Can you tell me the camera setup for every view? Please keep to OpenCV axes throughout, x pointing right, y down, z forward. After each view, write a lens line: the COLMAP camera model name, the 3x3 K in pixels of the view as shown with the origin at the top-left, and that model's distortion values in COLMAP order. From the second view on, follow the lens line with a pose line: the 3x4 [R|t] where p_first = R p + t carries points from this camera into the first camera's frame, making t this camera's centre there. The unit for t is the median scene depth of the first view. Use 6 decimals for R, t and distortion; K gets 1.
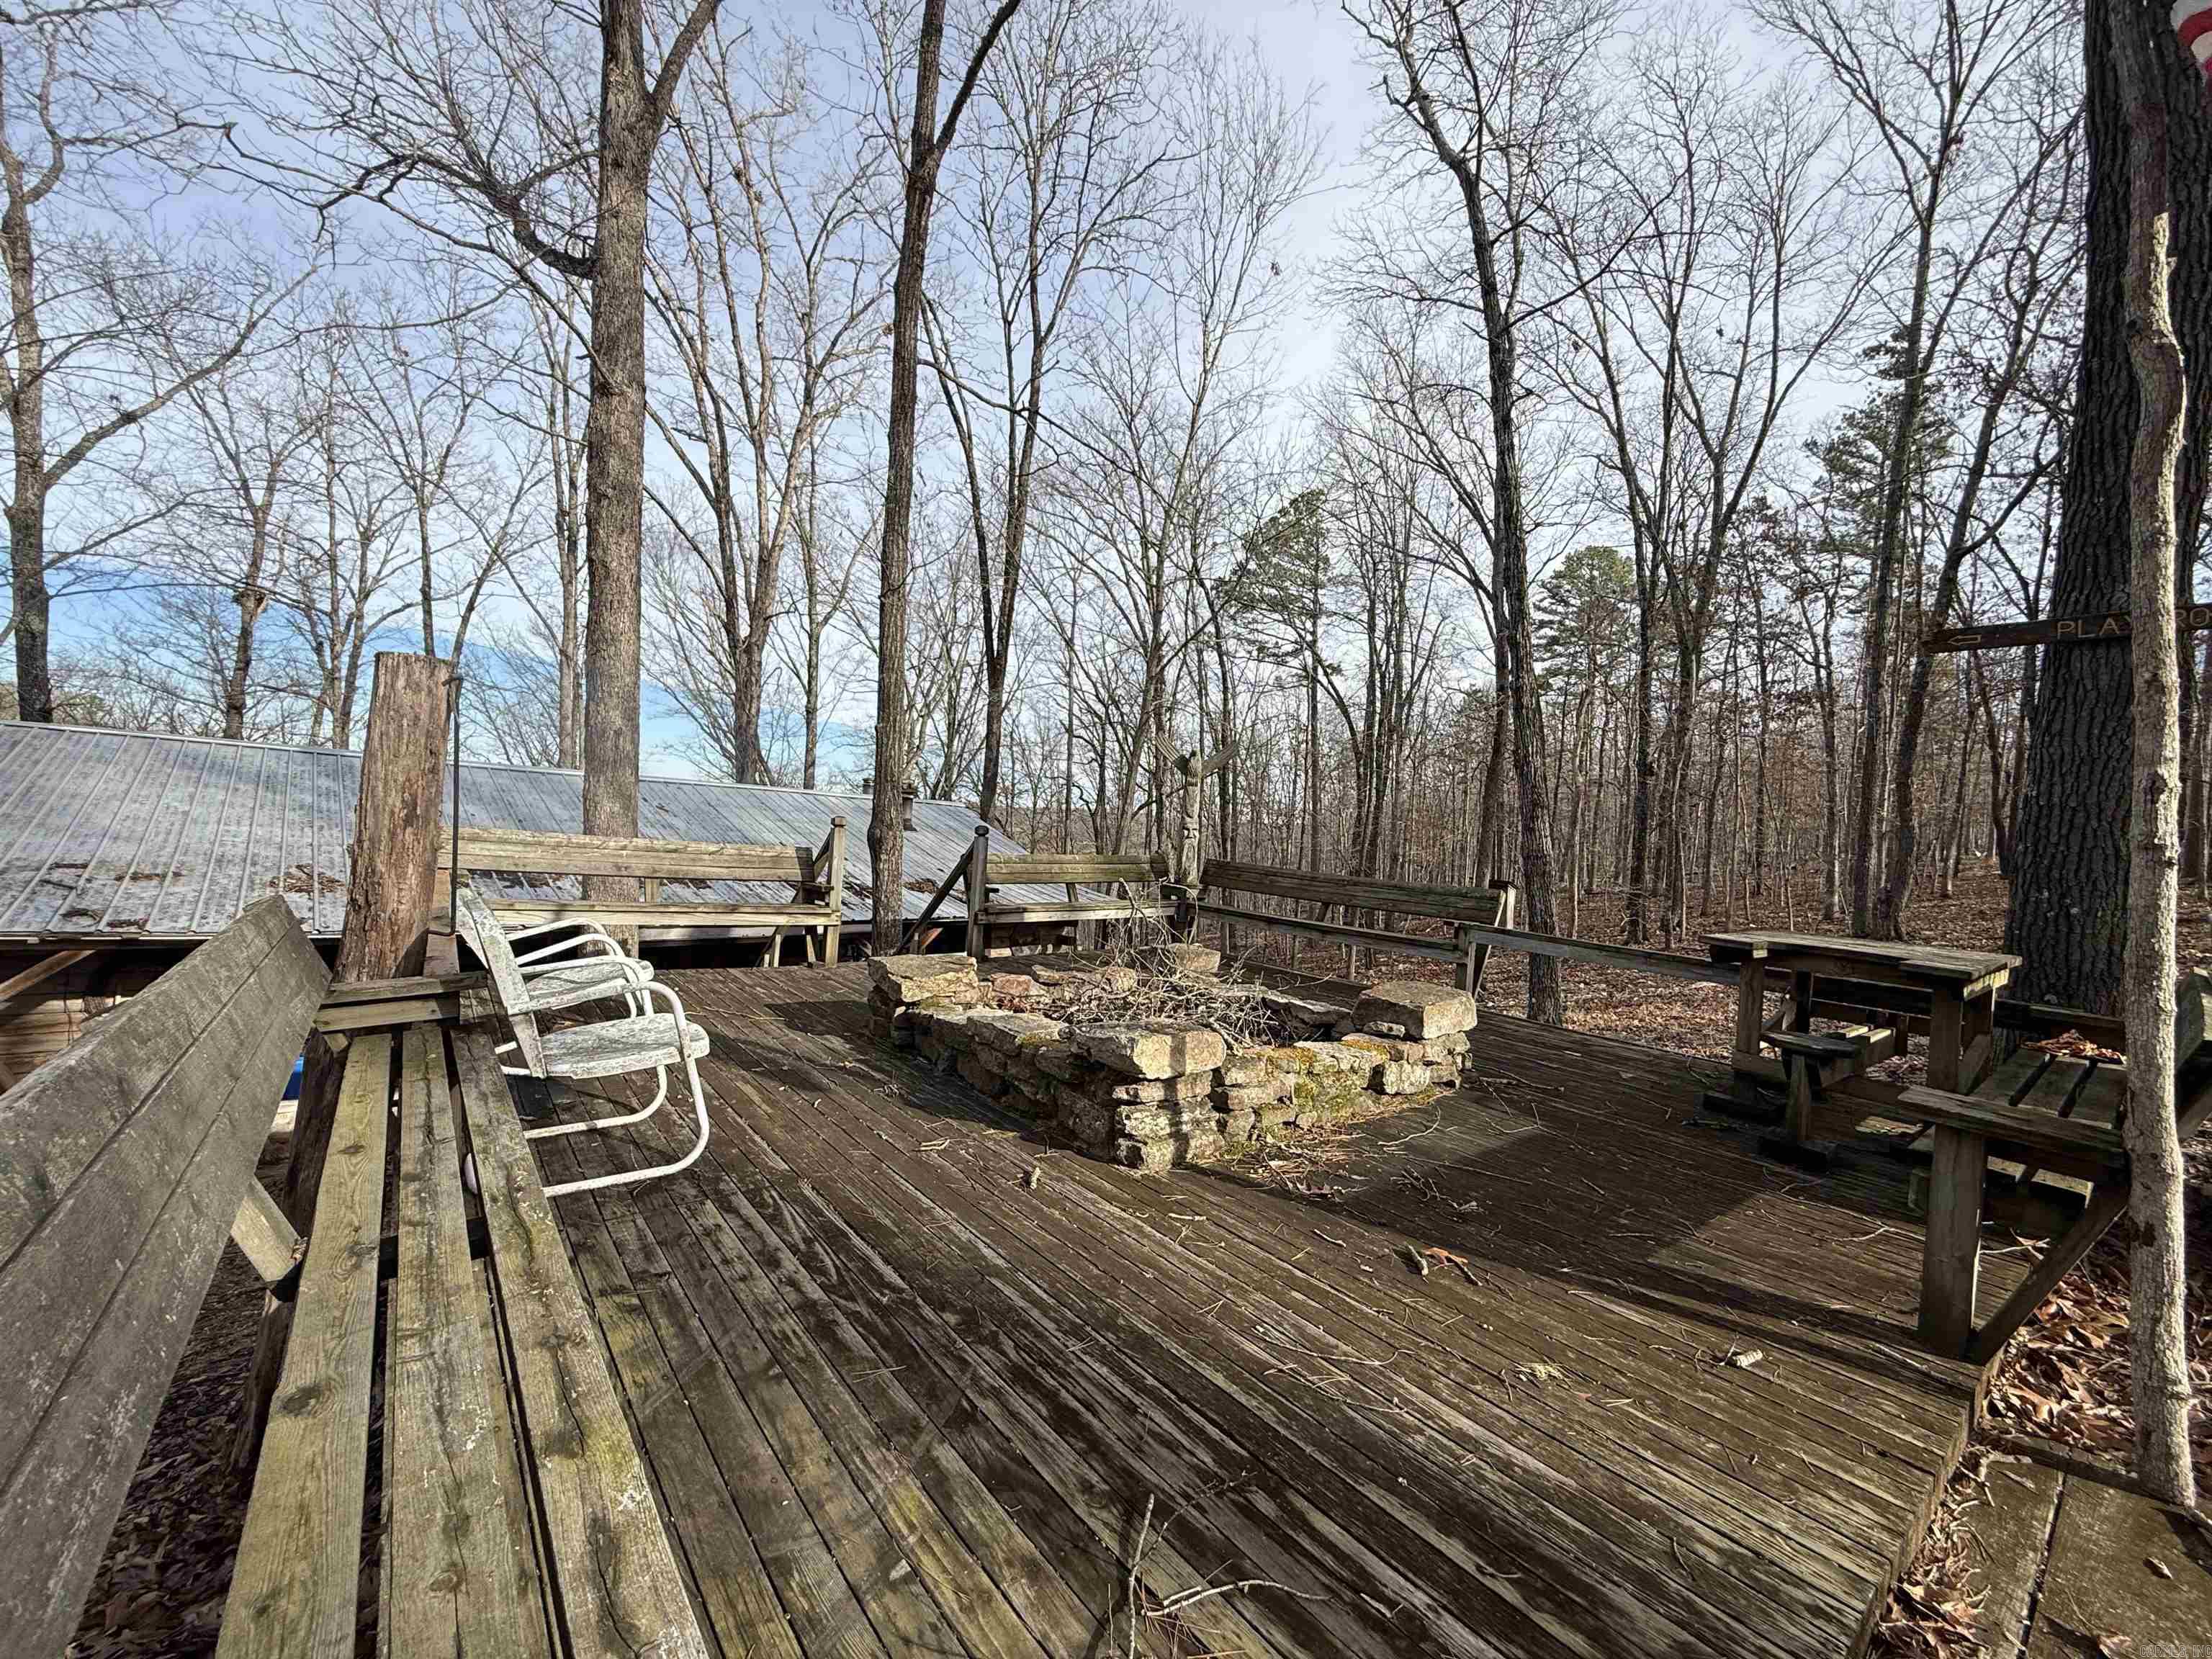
lens RADIAL K [[876.0, 0, 1106.0], [0, 876.0, 829.5], [0, 0, 1]] dist [0.001446, -0.000292]
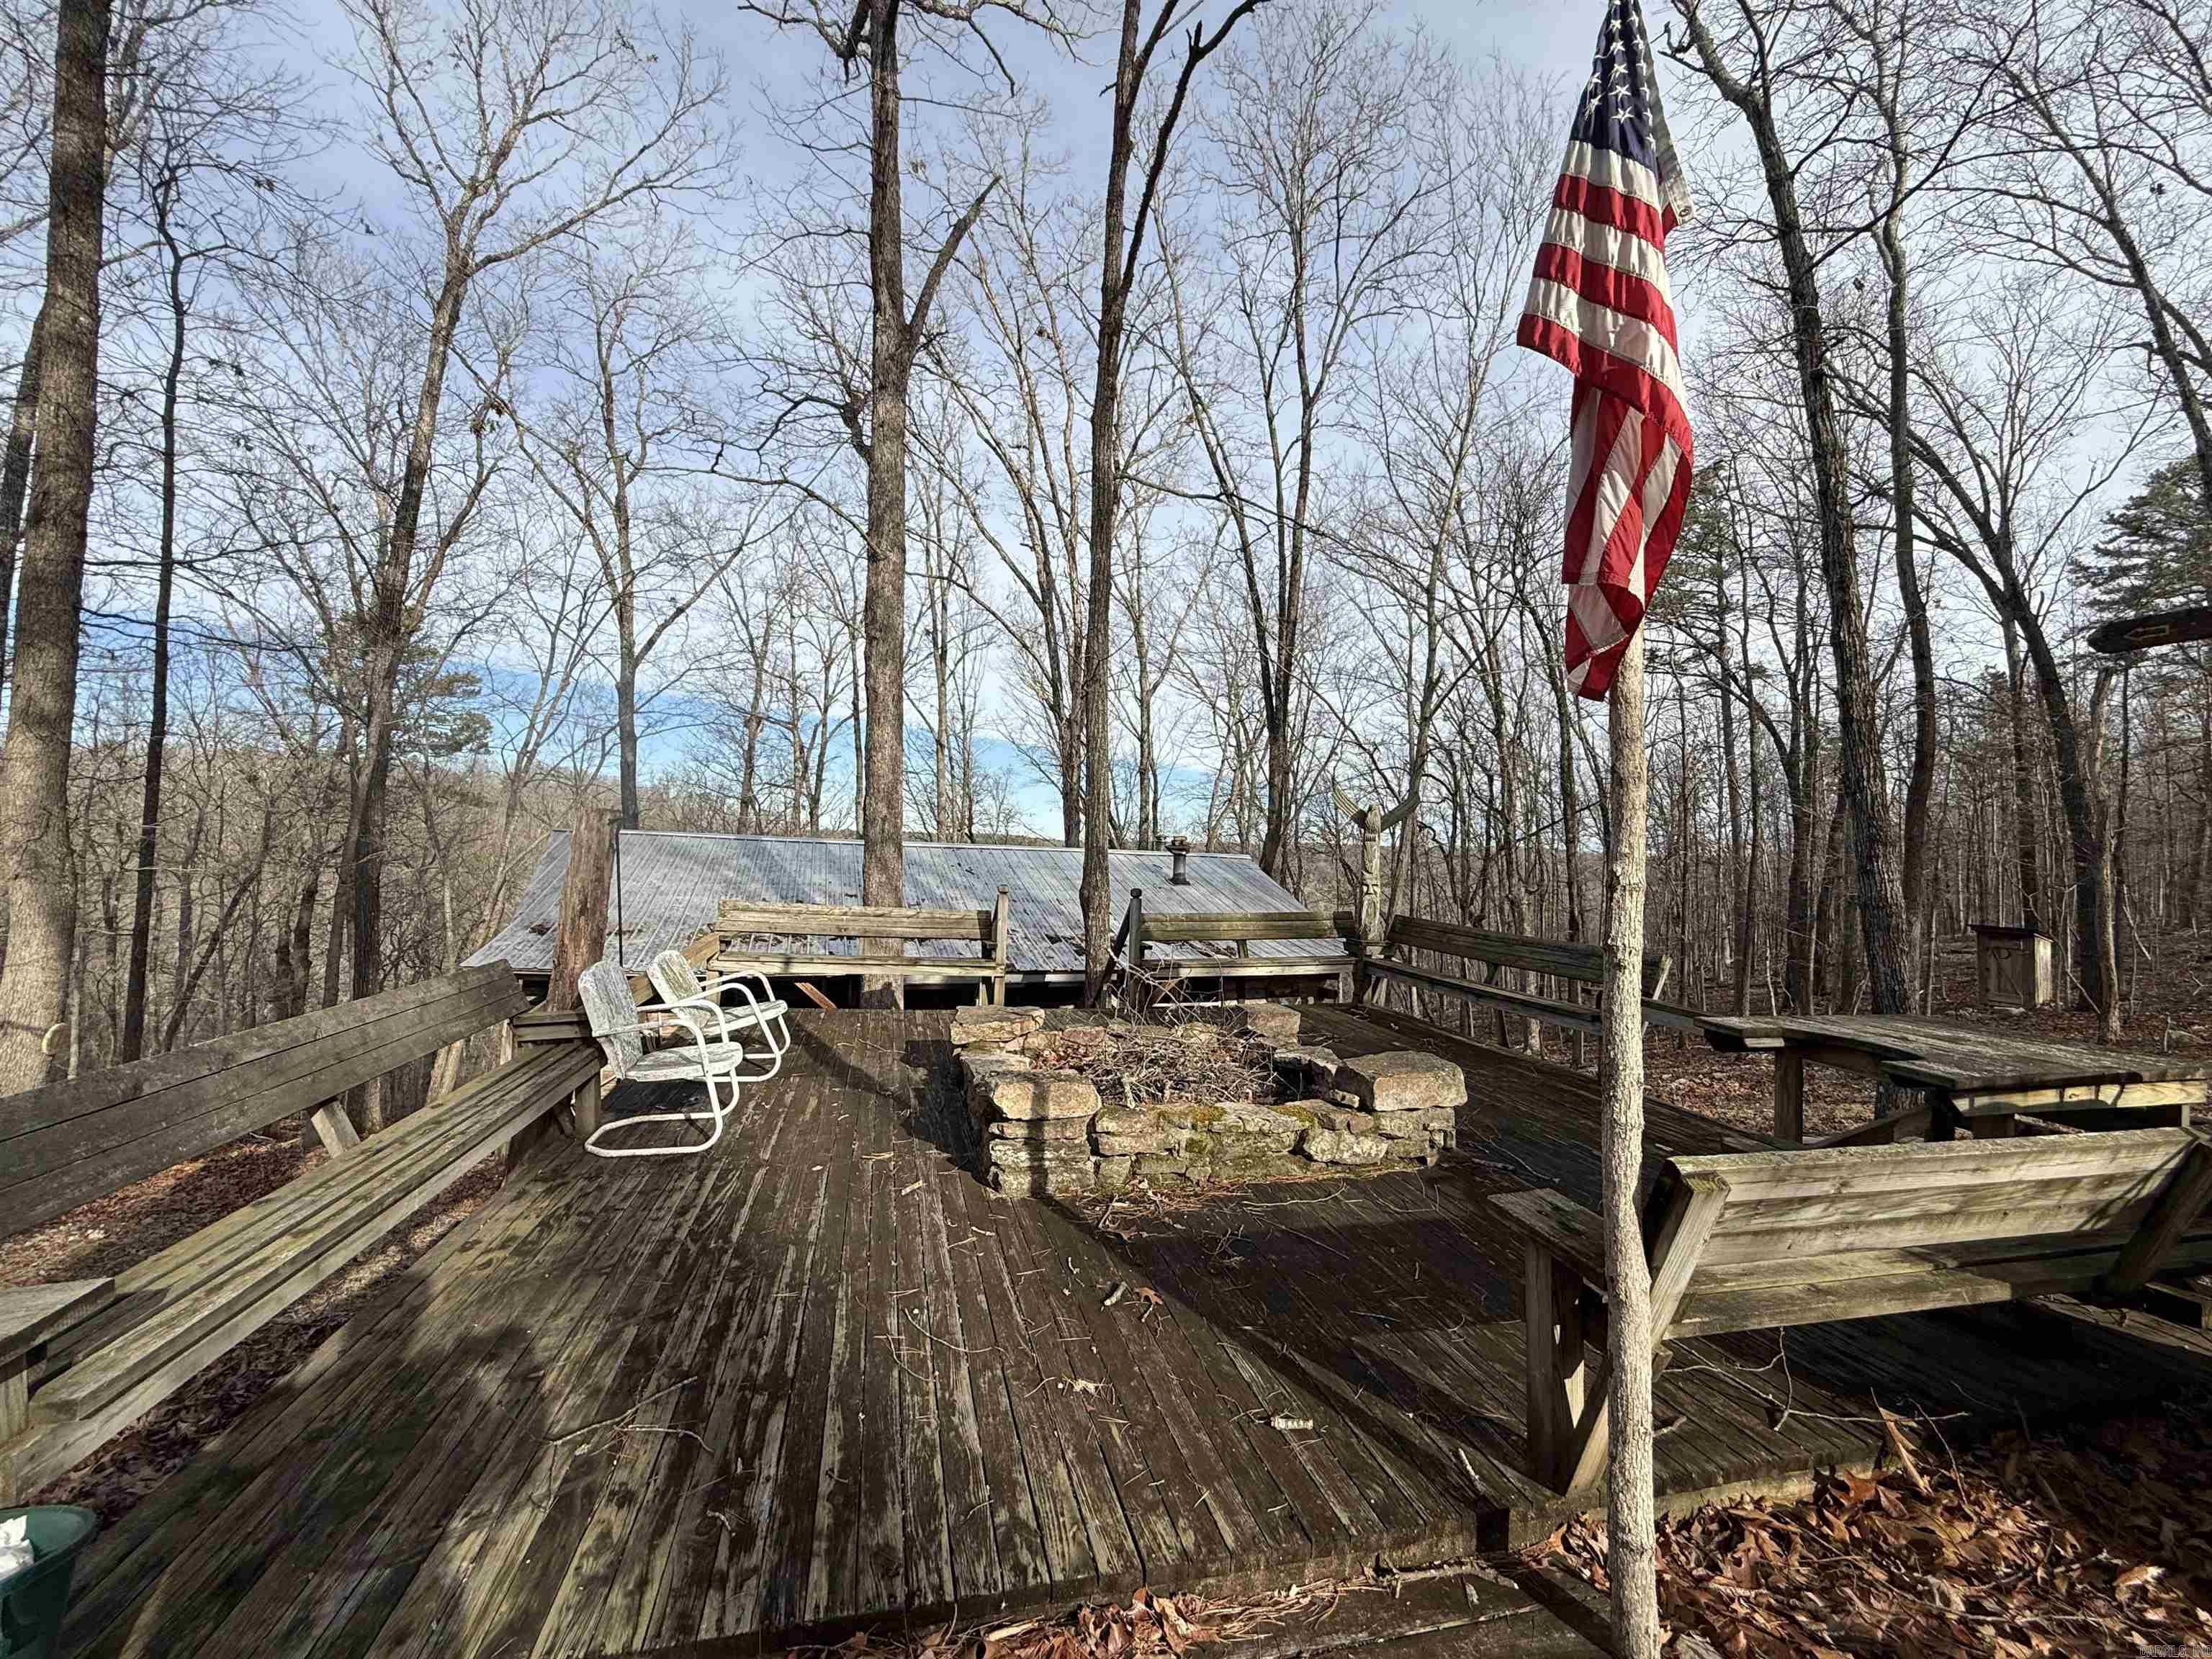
lens RADIAL K [[876.0, 0, 1106.0], [0, 876.0, 829.5], [0, 0, 1]] dist [0.001446, -0.000292]
pose [[0.908148, -0.046152, -0.416097, 0.650937], [0.025084, 0.998118, -0.055962, -0.040768], [0.417897, 0.040384, 0.907596, -0.057872]]
